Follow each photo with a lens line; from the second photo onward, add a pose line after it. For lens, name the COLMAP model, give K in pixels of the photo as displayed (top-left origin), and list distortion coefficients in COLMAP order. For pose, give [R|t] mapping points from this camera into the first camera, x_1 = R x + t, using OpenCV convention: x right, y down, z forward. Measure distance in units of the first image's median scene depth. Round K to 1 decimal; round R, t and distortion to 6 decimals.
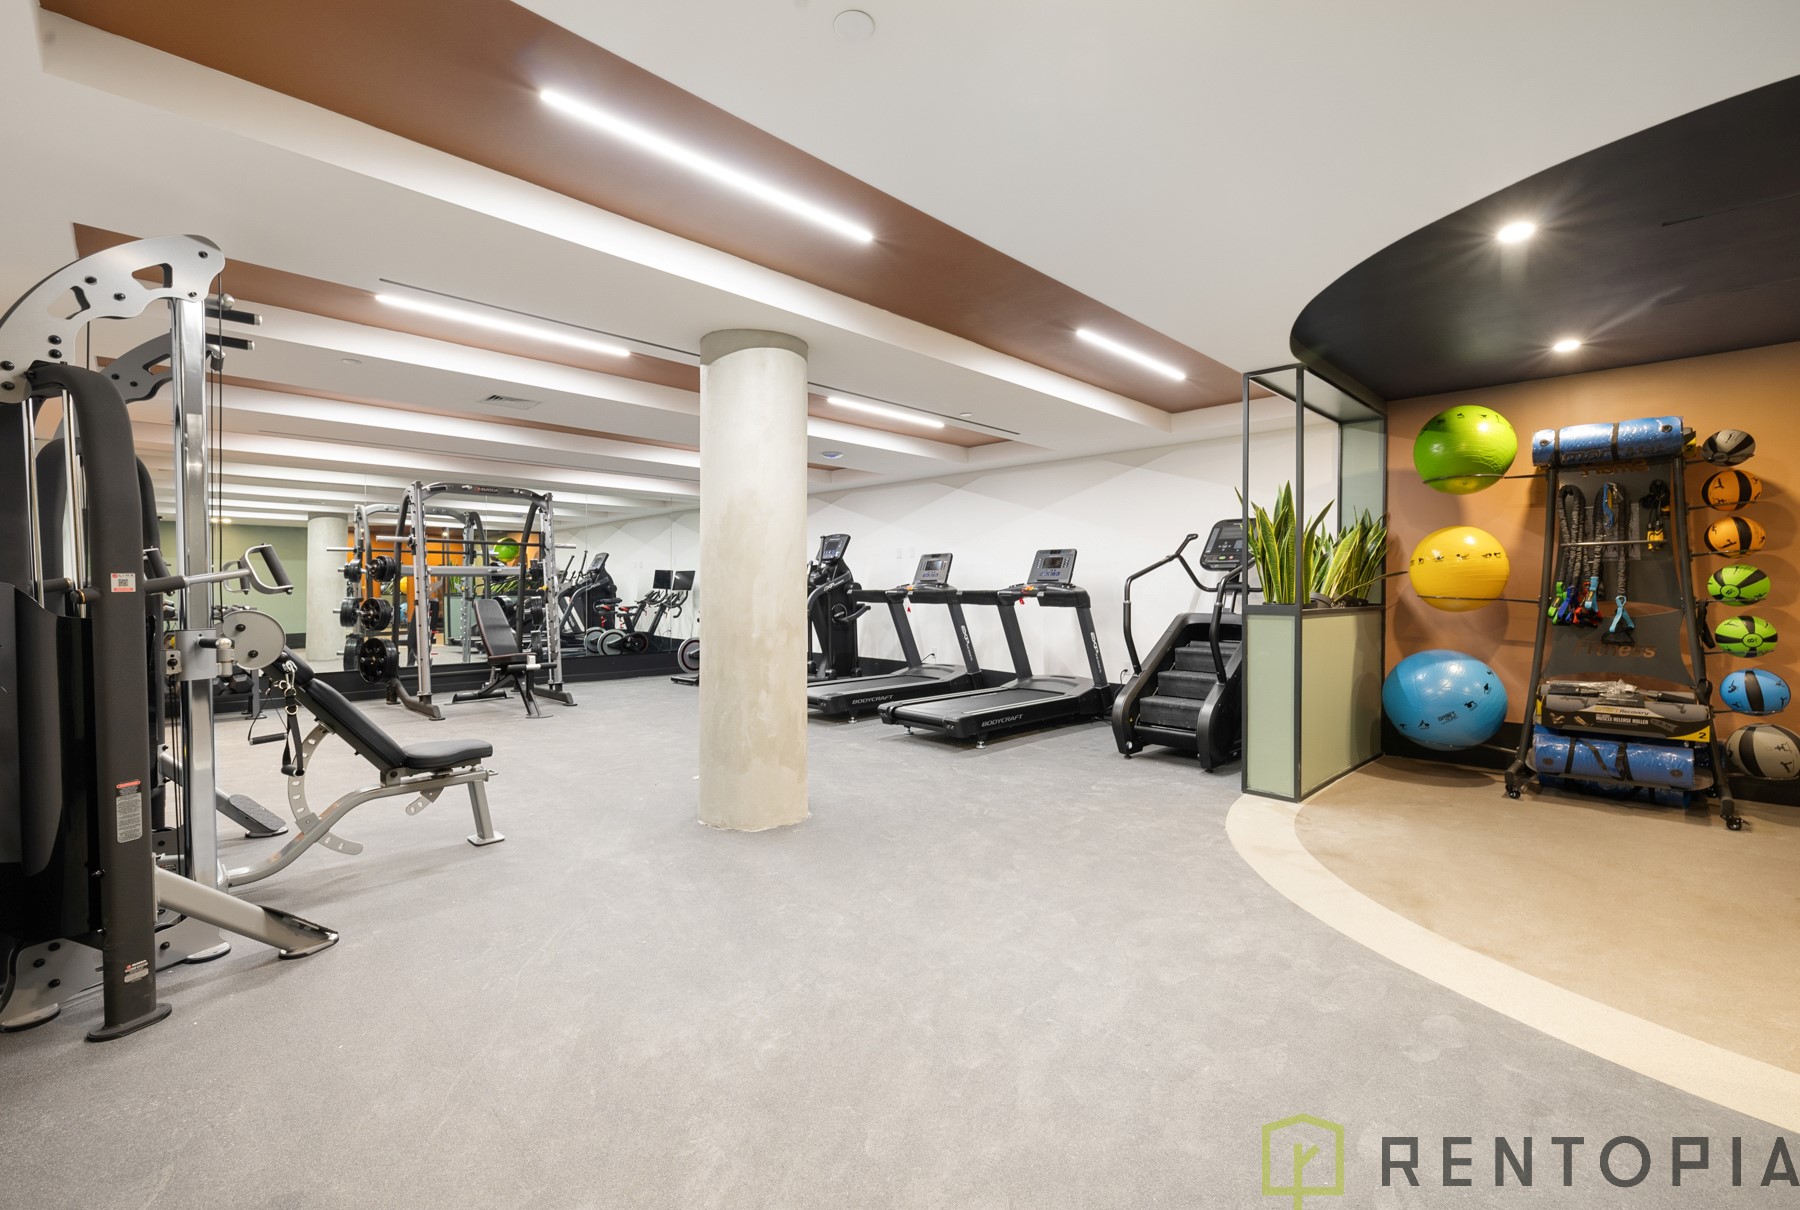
lens RADIAL K [[756.8, 0, 900.0], [0, 756.8, 605.0], [0, 0, 1]] dist [0.000294, -0.000013]
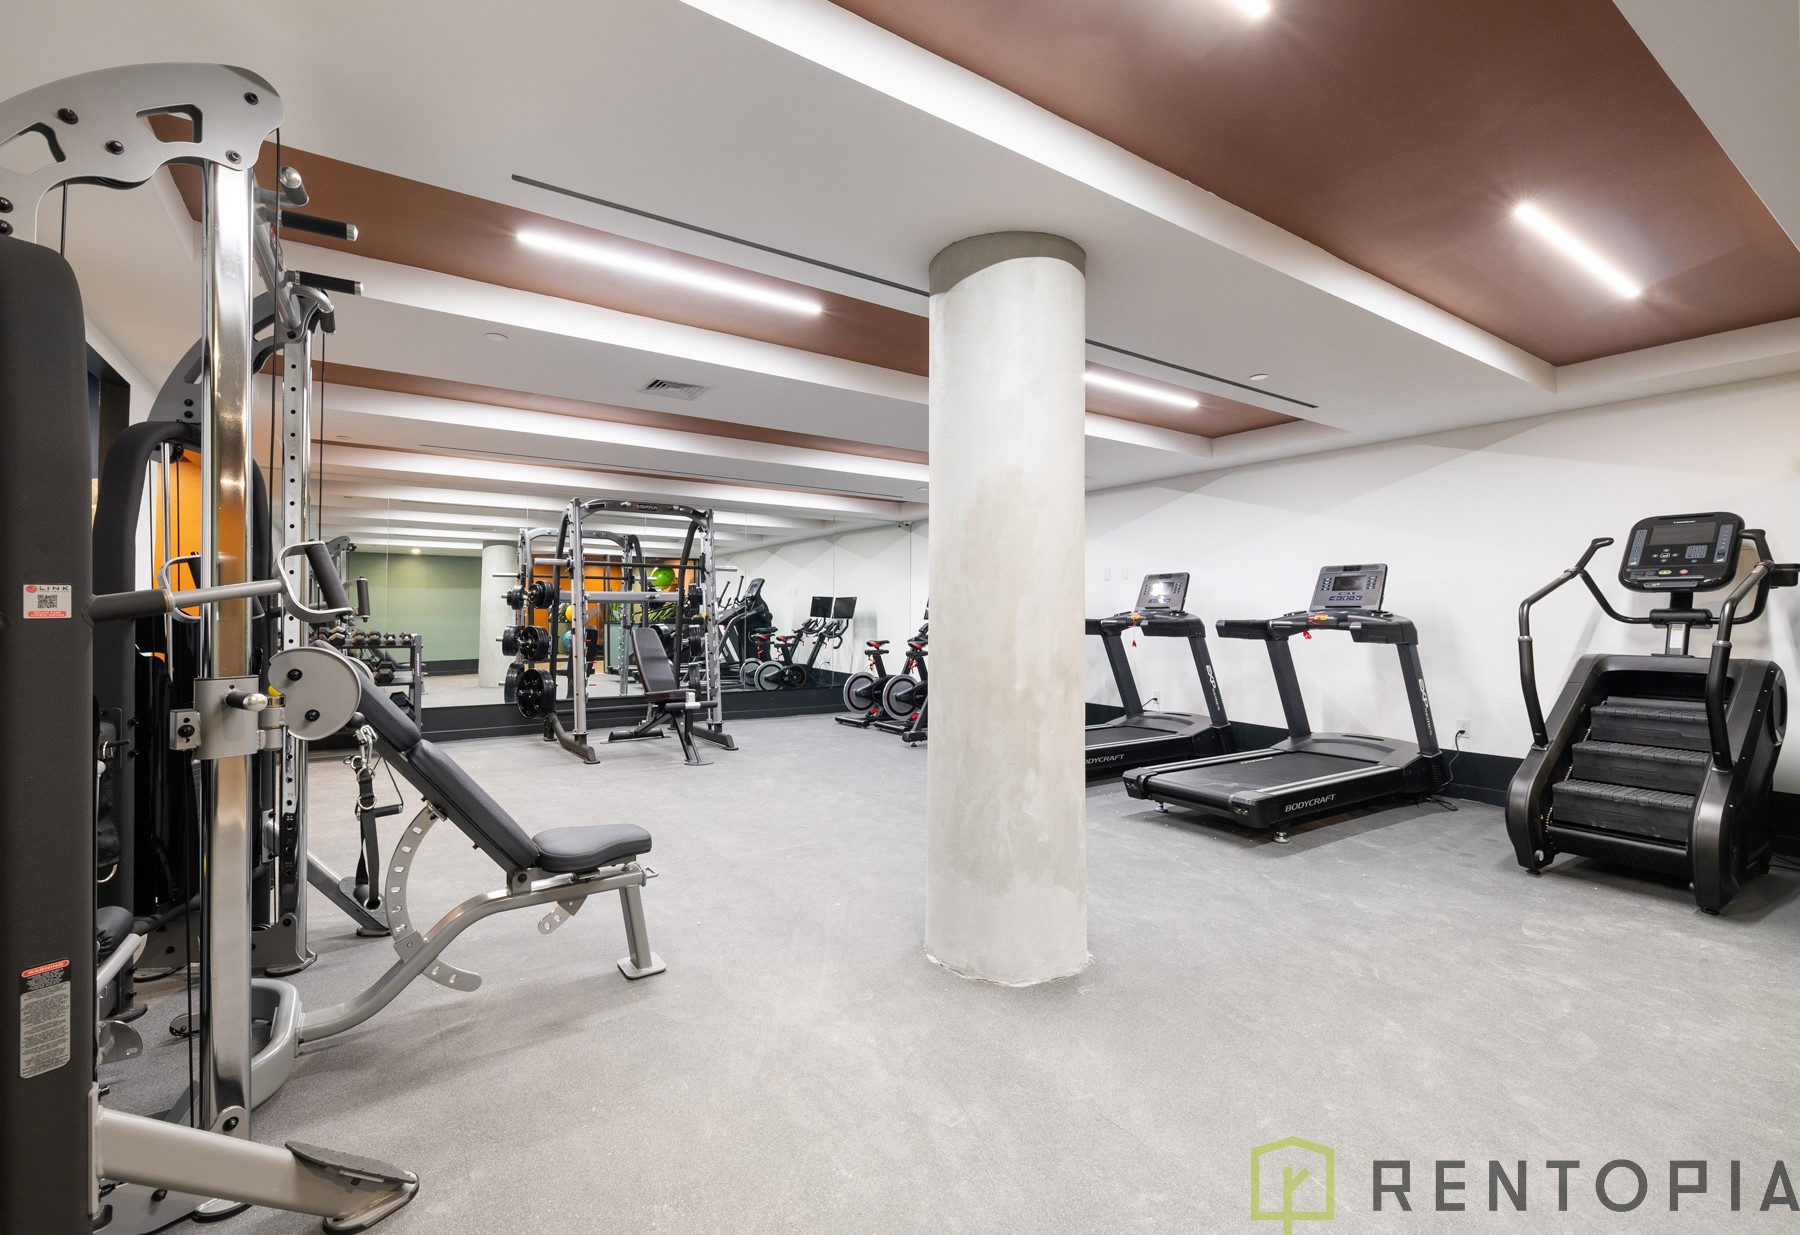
lens RADIAL K [[792.8, 0, 900.0], [0, 792.8, 617.5], [0, 0, 1]] dist [0.002550, 0.000251]
pose [[0.982603, 0.002662, -0.185700, -0.087539], [-0.006665, 0.999759, -0.020938, -0.002846], [0.185599, 0.021811, 0.982383, 0.156631]]
